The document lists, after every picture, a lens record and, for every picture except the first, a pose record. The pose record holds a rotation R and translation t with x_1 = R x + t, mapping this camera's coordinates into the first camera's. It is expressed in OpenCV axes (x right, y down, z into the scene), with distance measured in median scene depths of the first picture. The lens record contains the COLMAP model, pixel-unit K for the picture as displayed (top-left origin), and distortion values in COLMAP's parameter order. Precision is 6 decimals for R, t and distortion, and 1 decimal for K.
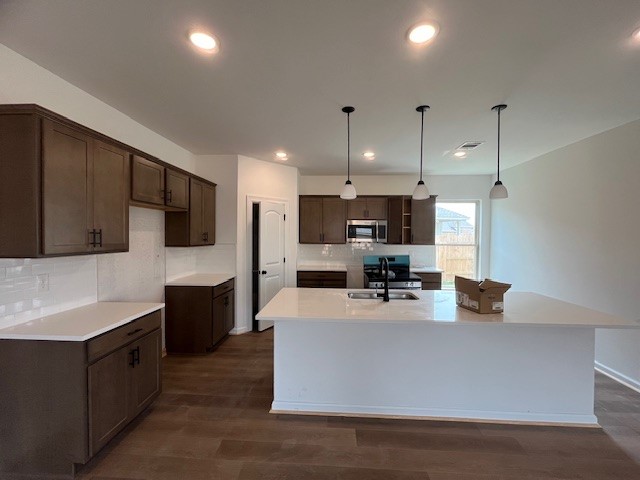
lens RADIAL K [[273.5, 0, 320.0], [0, 273.5, 240.0], [0, 0, 1]] dist [-0.004705, -0.000693]
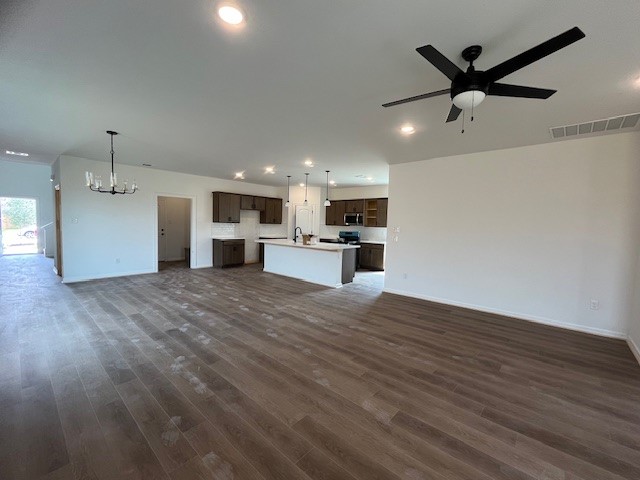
lens RADIAL K [[273.5, 0, 320.0], [0, 273.5, 240.0], [0, 0, 1]] dist [-0.004705, -0.000693]
pose [[0.785426, 0.053497, -0.616639, 1.377998], [-0.033538, 0.998473, 0.043905, 0.041994], [0.618046, -0.013803, 0.786021, -0.689716]]
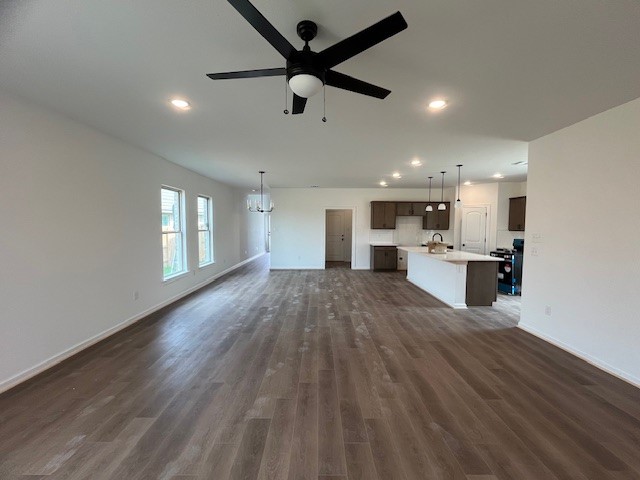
lens RADIAL K [[273.5, 0, 320.0], [0, 273.5, 240.0], [0, 0, 1]] dist [-0.004705, -0.000693]
pose [[0.059815, 0.049307, -0.996991, 1.699051], [-0.023302, 0.998576, 0.047988, 0.017335], [0.997937, 0.020361, 0.060878, -0.138860]]
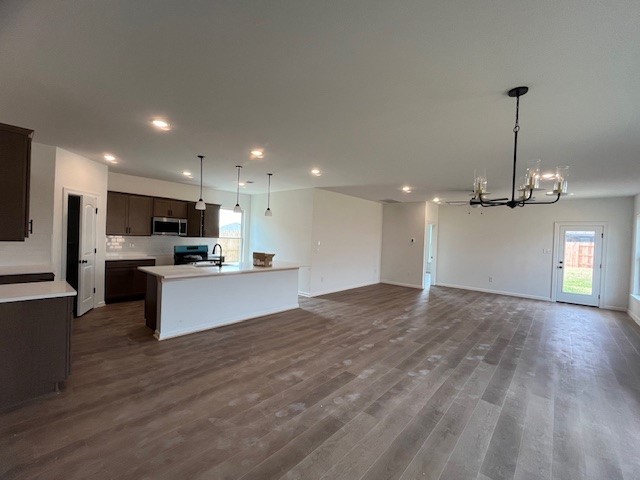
lens RADIAL K [[273.5, 0, 320.0], [0, 273.5, 240.0], [0, 0, 1]] dist [-0.004705, -0.000693]
pose [[0.616417, 0.005869, 0.787398, -0.486839], [-0.018448, 0.999805, 0.006990, 0.009619], [-0.787203, -0.018835, 0.616406, -0.402991]]
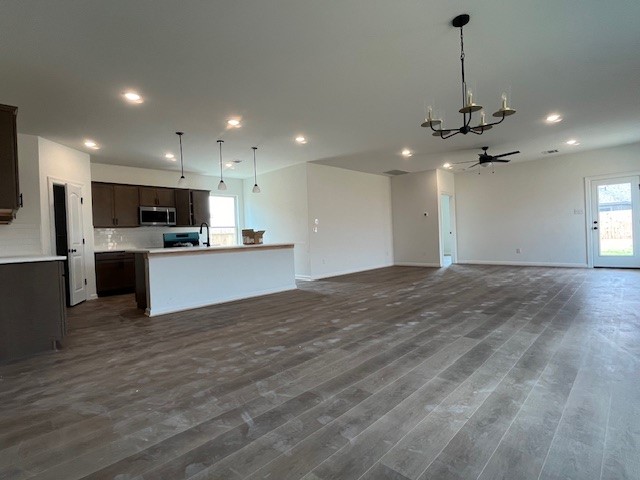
lens RADIAL K [[321.0, 0, 320.0], [0, 321.0, 240.0], [0, 0, 1]] dist [-0.004078, -0.000956]
pose [[0.660284, -0.042018, 0.749840, -0.513817], [0.059462, 0.998224, 0.003577, 0.134722], [-0.748659, 0.042225, 0.661610, -0.564214]]
